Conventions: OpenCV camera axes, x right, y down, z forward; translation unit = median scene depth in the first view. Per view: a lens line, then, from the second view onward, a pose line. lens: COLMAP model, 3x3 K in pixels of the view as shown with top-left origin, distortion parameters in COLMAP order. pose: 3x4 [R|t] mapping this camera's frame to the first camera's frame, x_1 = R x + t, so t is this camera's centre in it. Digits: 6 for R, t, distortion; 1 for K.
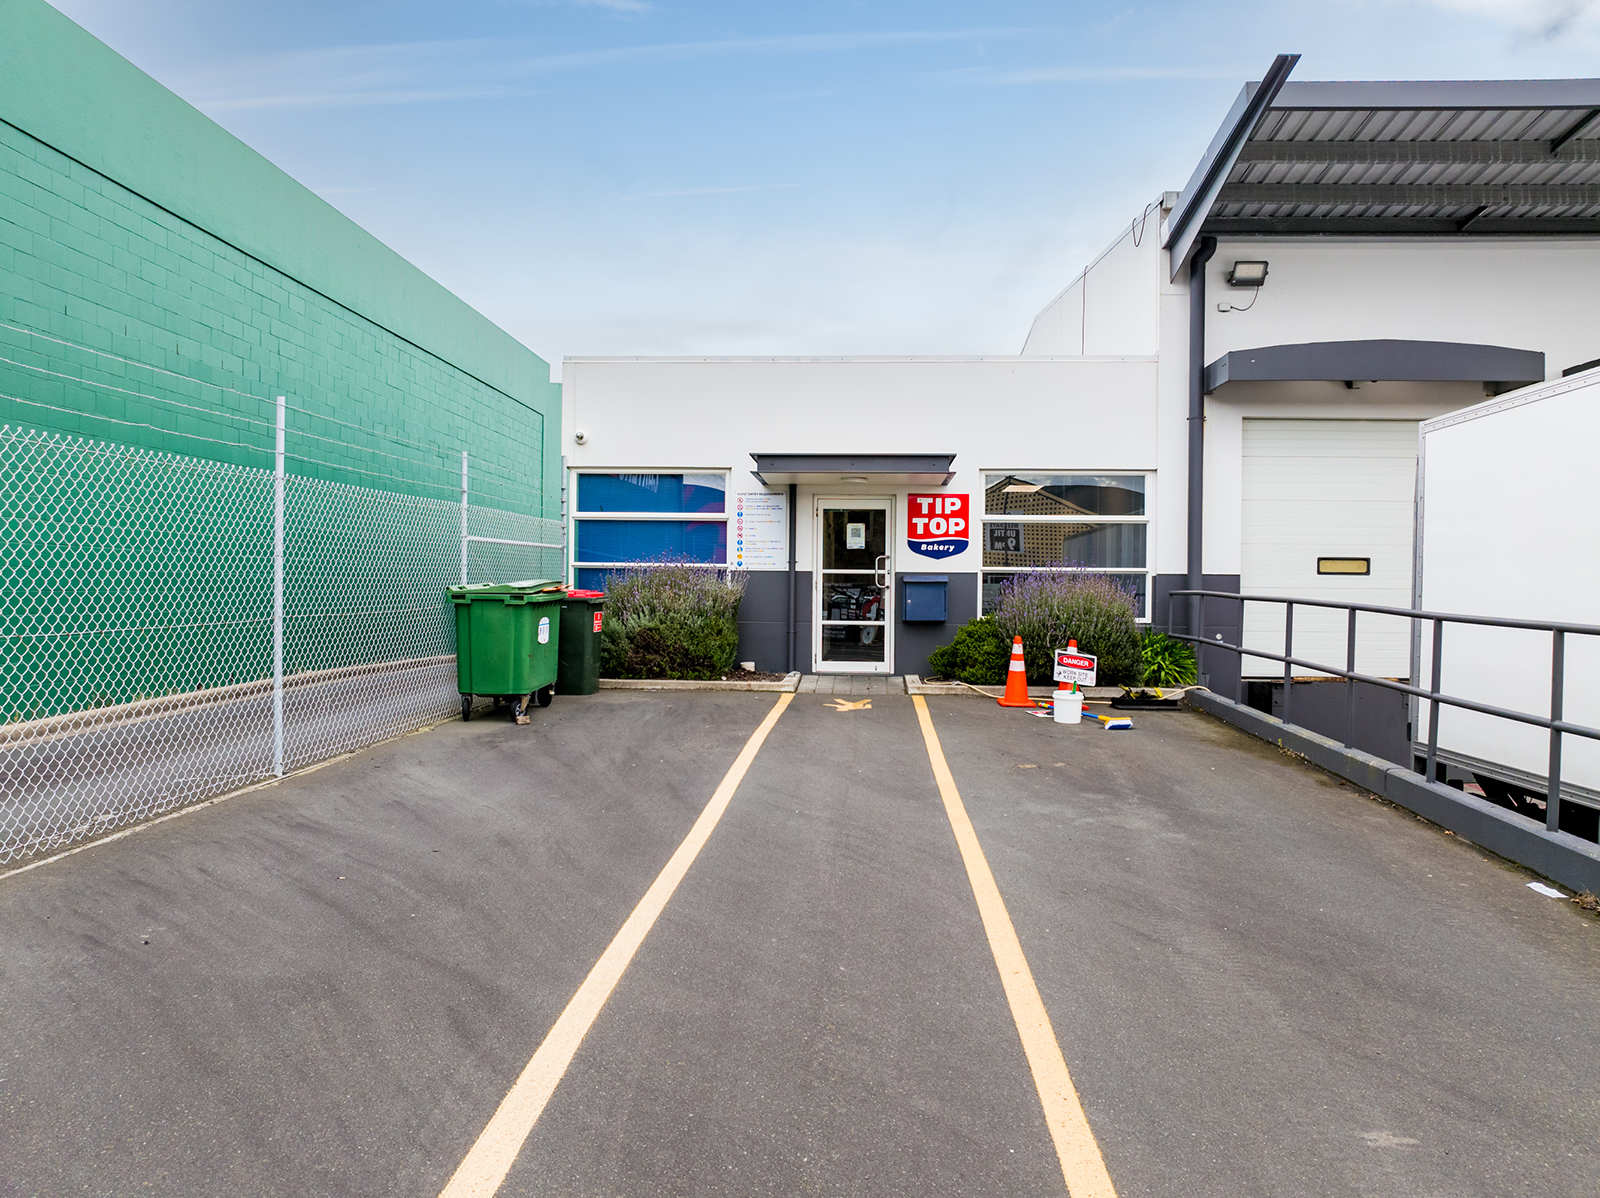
lens RADIAL K [[1128.5, 0, 804.0], [0, 1128.5, 597.4], [0, 0, 1]] dist [-0.048223, 0.021308]
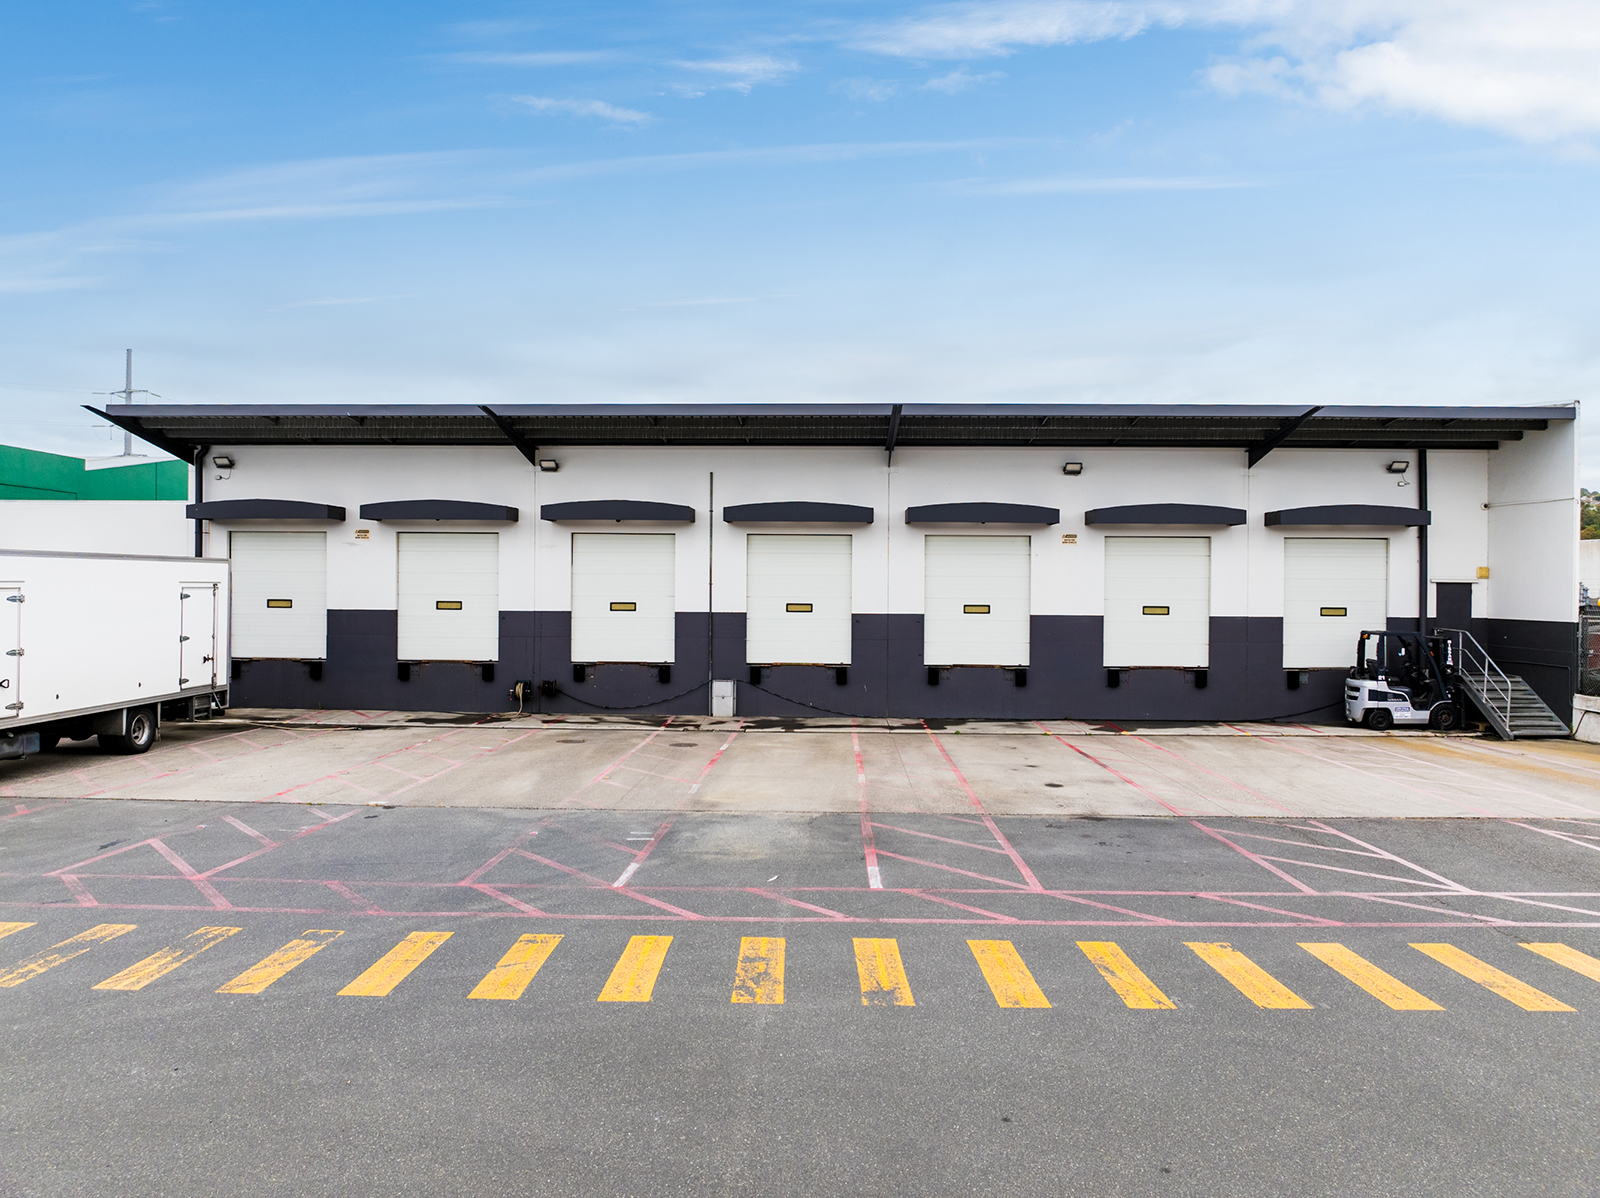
lens RADIAL K [[1128.5, 0, 804.0], [0, 1128.5, 597.4], [0, 0, 1]] dist [-0.048223, 0.021308]
pose [[0.999601, -0.001343, 0.028227, 1.364291], [0.001108, 0.999965, 0.008336, -0.054958], [-0.028237, -0.008302, 0.999567, -1.050459]]
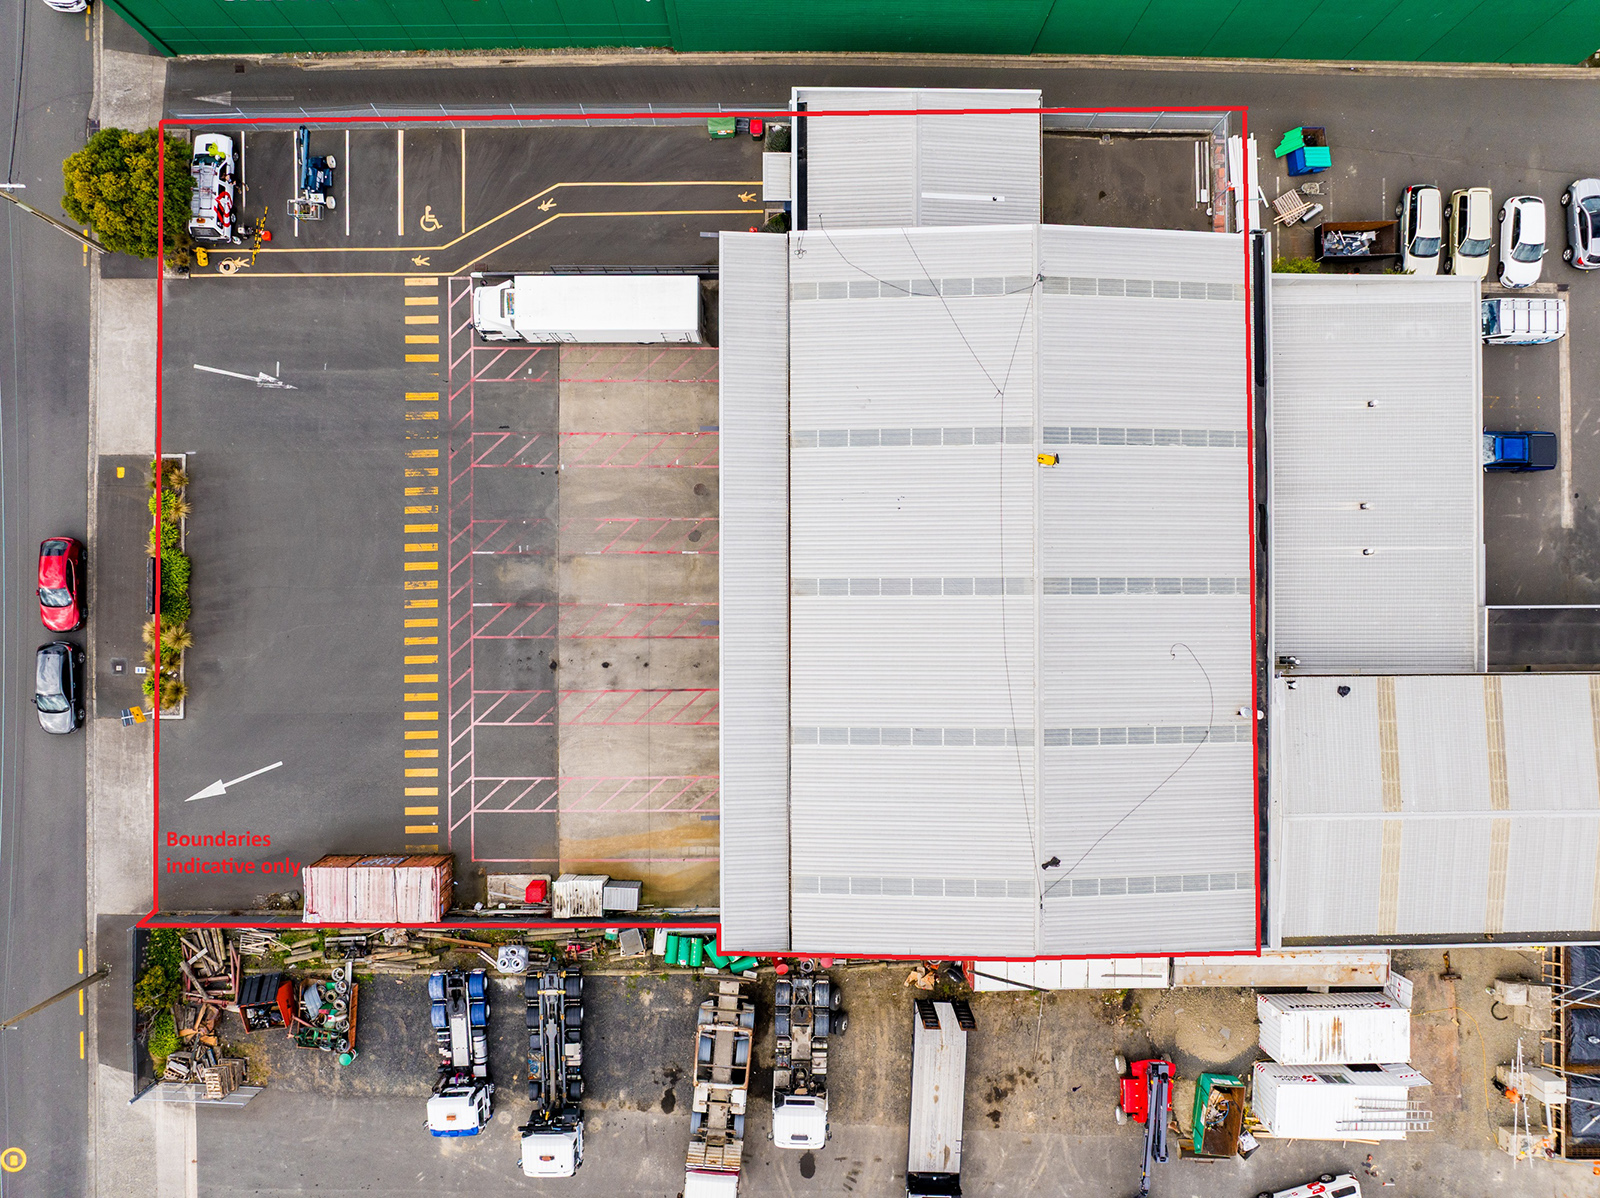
lens RADIAL K [[1128.5, 0, 804.0], [0, 1128.5, 597.4], [0, 0, 1]] dist [-0.048223, 0.021308]
pose [[0.059480, 0.998161, -0.011702, 1.532750], [-0.018923, 0.012848, 0.999738, -3.941139], [0.998050, -0.059243, 0.019652, 0.883773]]
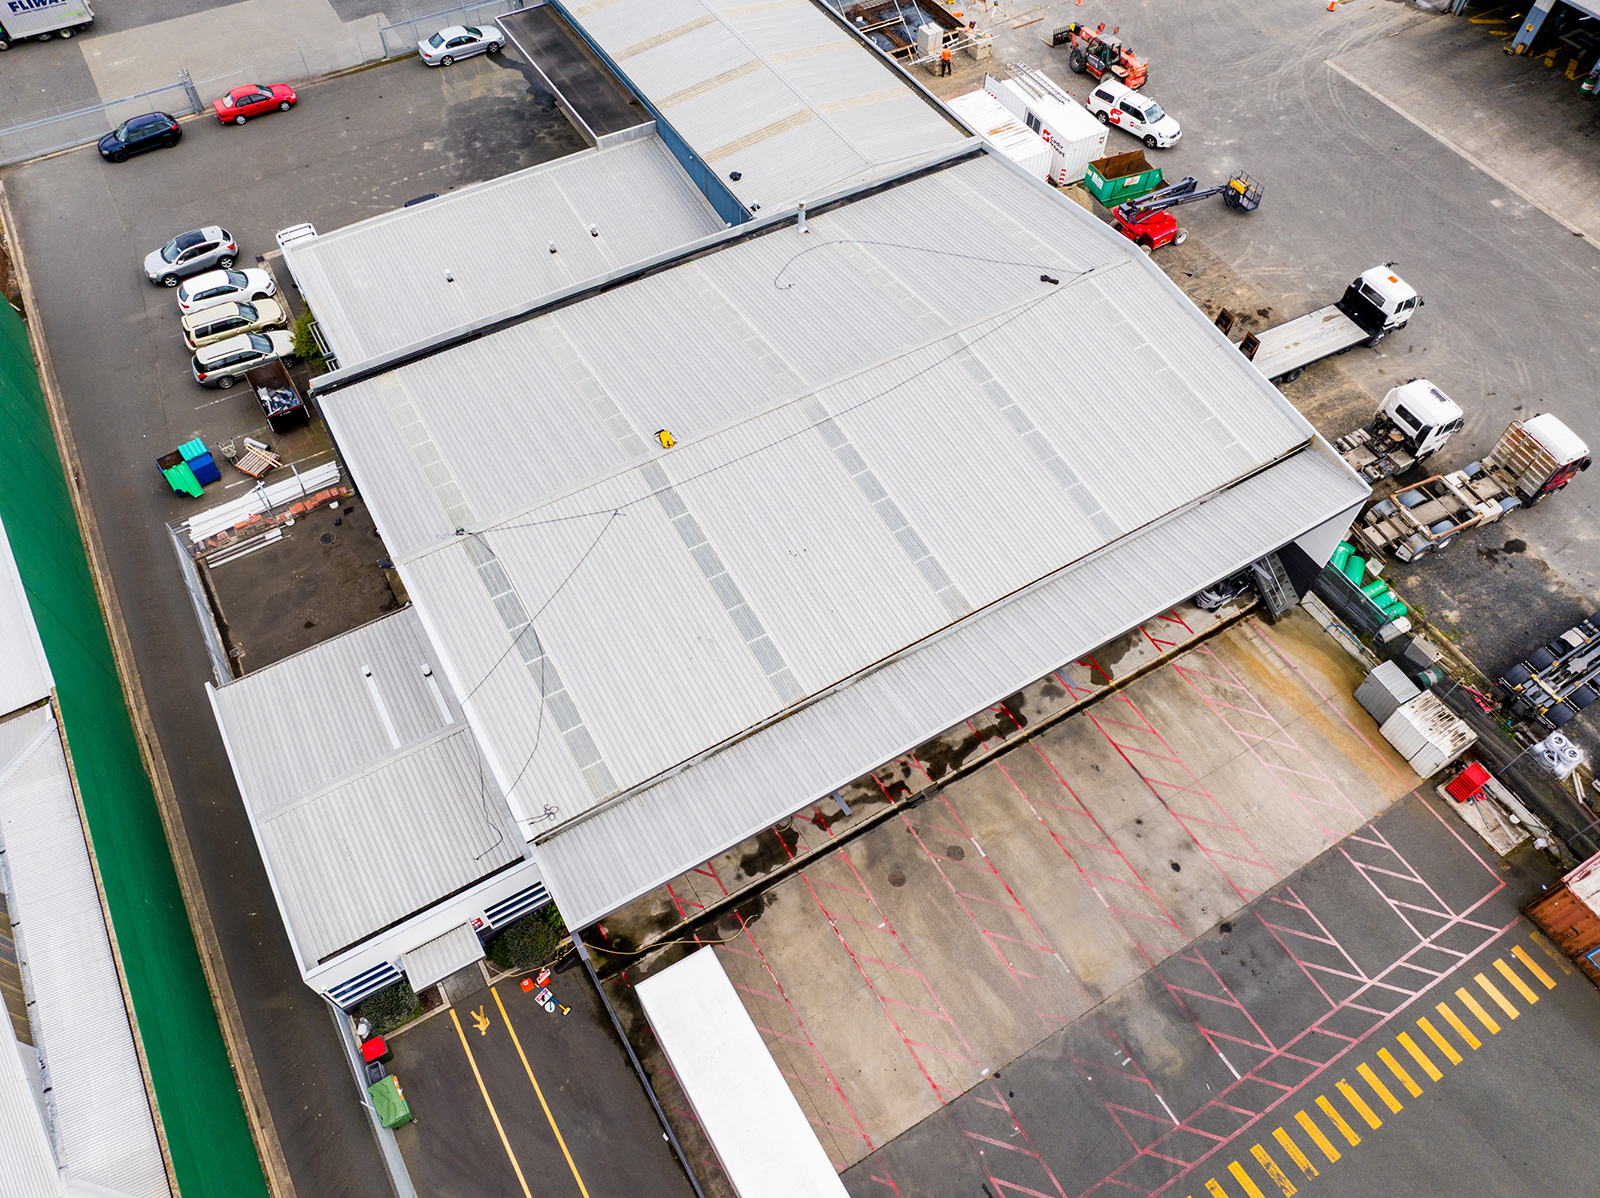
lens RADIAL K [[1133.2, 0, 805.8], [0, 1133.2, 596.0], [0, 0, 1]] dist [-0.063560, 0.033989]
pose [[0.829014, -0.457737, 0.321267, 0.277149], [-0.003996, 0.569620, 0.821898, -2.618960], [-0.559213, -0.682649, 0.470394, -0.123560]]
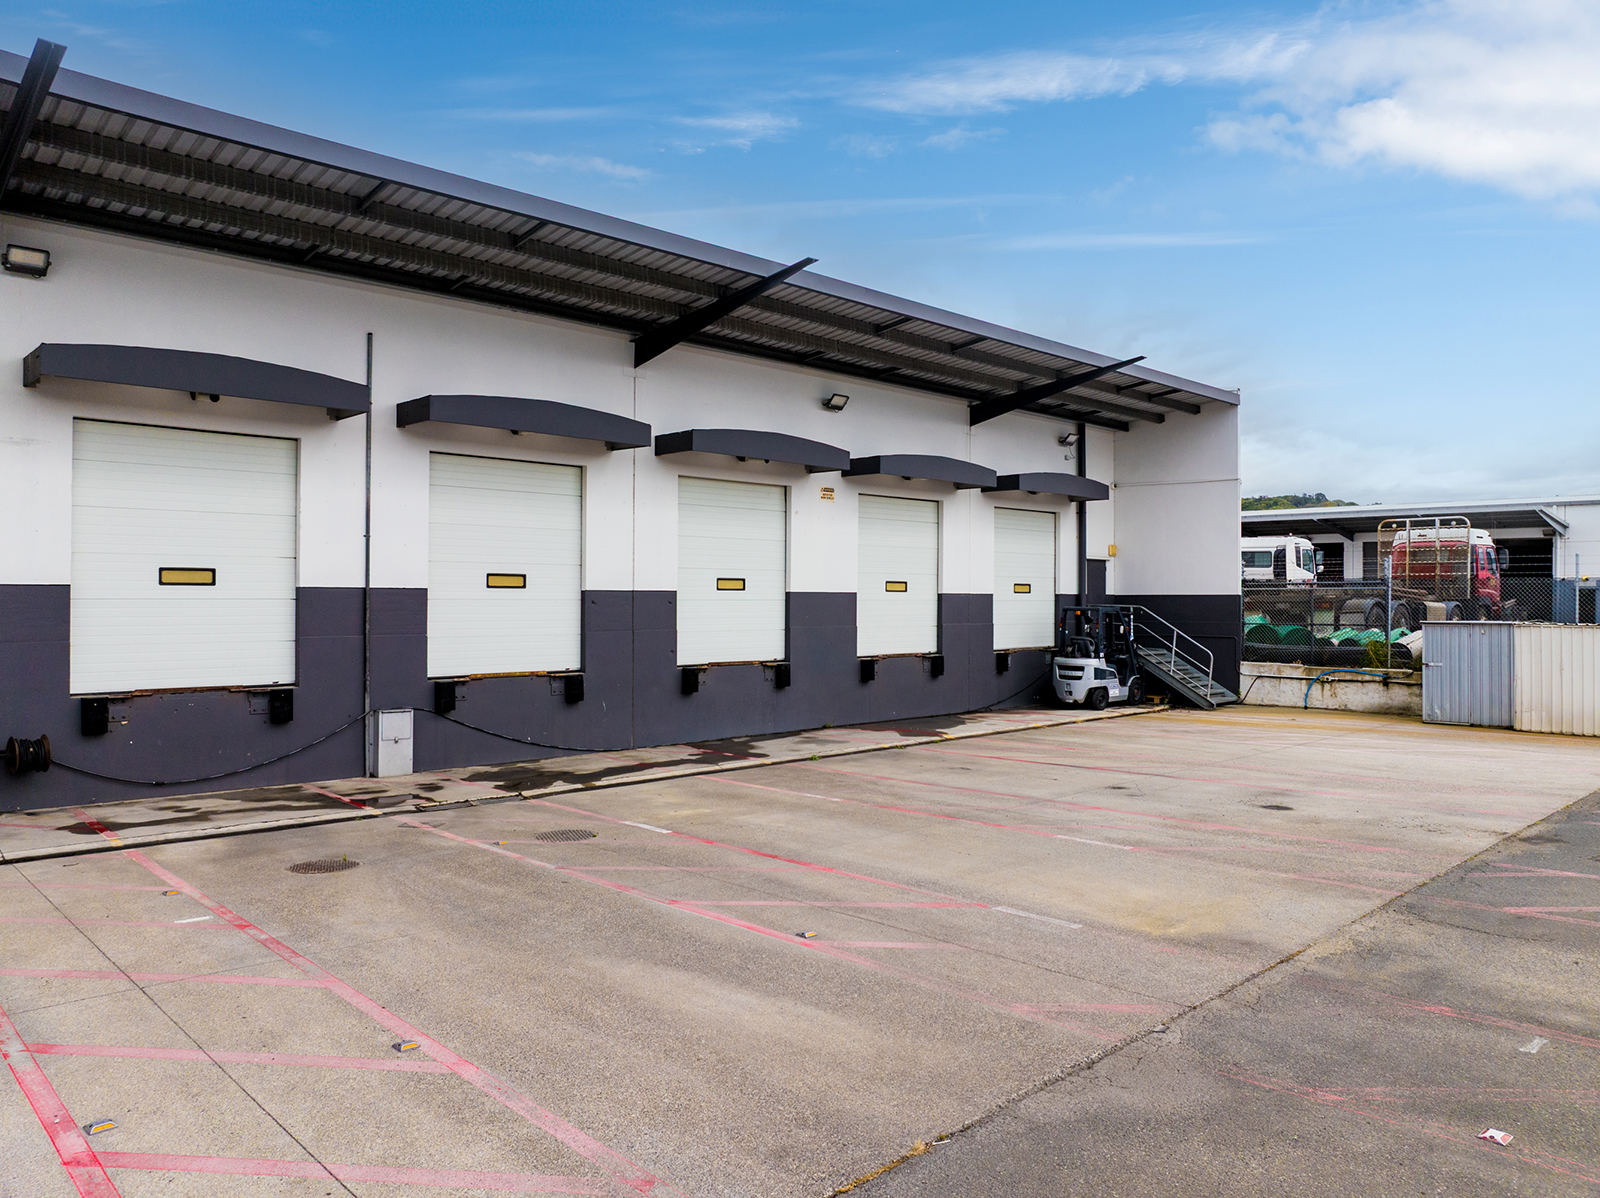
lens RADIAL K [[1128.5, 0, 804.0], [0, 1128.5, 597.4], [0, 0, 1]] dist [-0.048223, 0.021308]
pose [[0.679906, -0.004944, 0.733282, 0.749787], [0.003559, 0.999988, 0.003442, -0.005505], [-0.733290, 0.000270, 0.679916, -0.110953]]
